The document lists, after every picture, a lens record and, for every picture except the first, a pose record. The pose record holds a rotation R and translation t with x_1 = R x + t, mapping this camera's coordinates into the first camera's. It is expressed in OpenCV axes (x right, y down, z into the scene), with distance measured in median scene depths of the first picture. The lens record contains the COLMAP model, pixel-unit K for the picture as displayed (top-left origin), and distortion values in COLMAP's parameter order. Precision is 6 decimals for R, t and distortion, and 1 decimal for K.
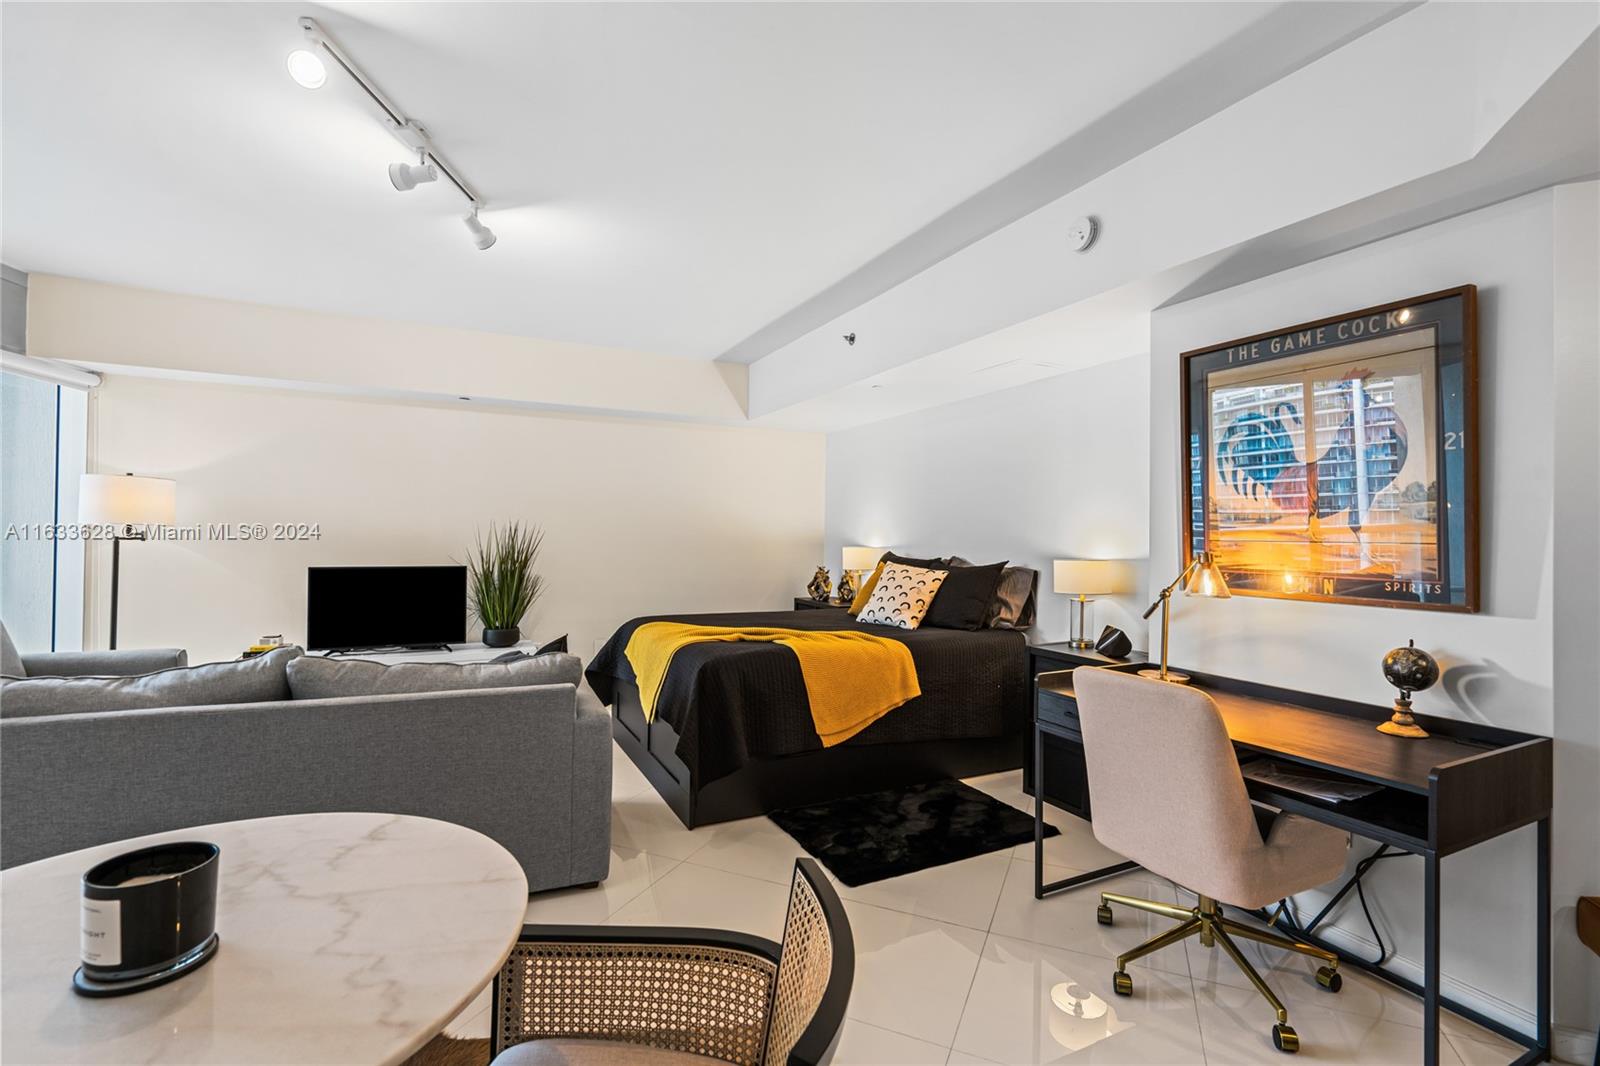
lens RADIAL K [[743.0, 0, 772.3], [0, 743.0, 517.6], [0, 0, 1]] dist [-0.007356, 0.003616]
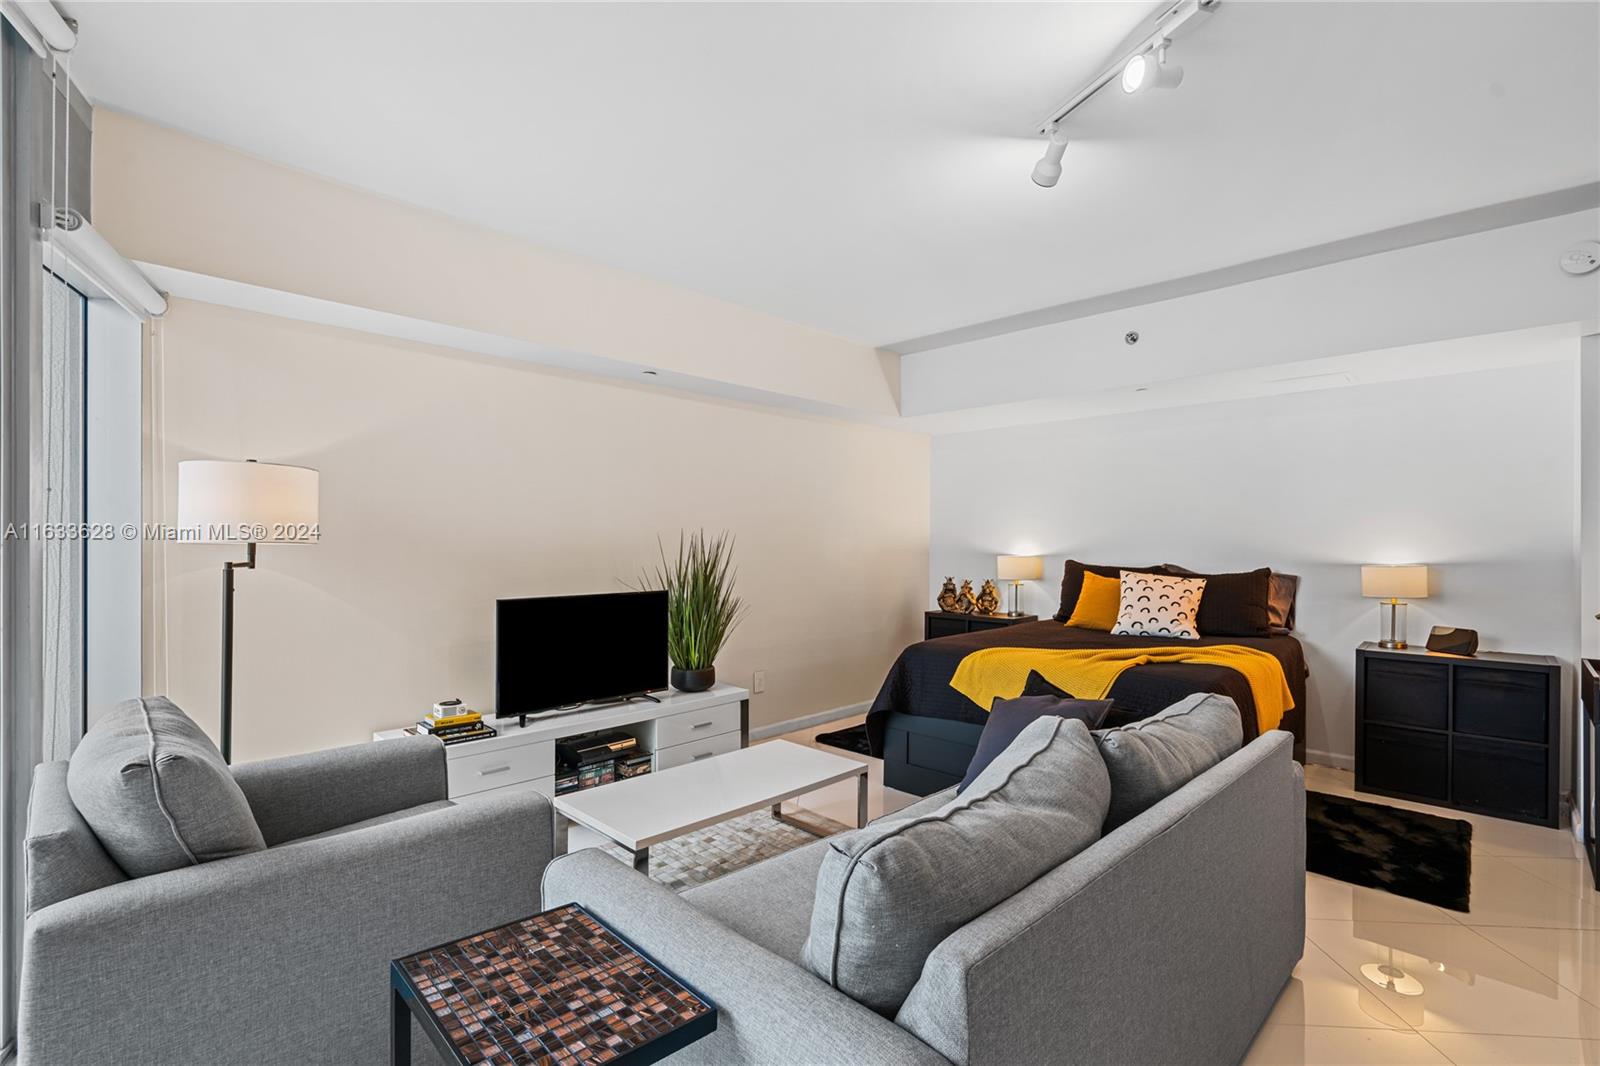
lens RADIAL K [[743.0, 0, 780.3], [0, 743.0, 529.5], [0, 0, 1]] dist [-0.007356, 0.003616]
pose [[0.933660, -0.004372, 0.358134, -0.664546], [0.001469, 0.999964, 0.008377, -0.004173], [-0.358158, -0.007295, 0.933632, 0.274266]]
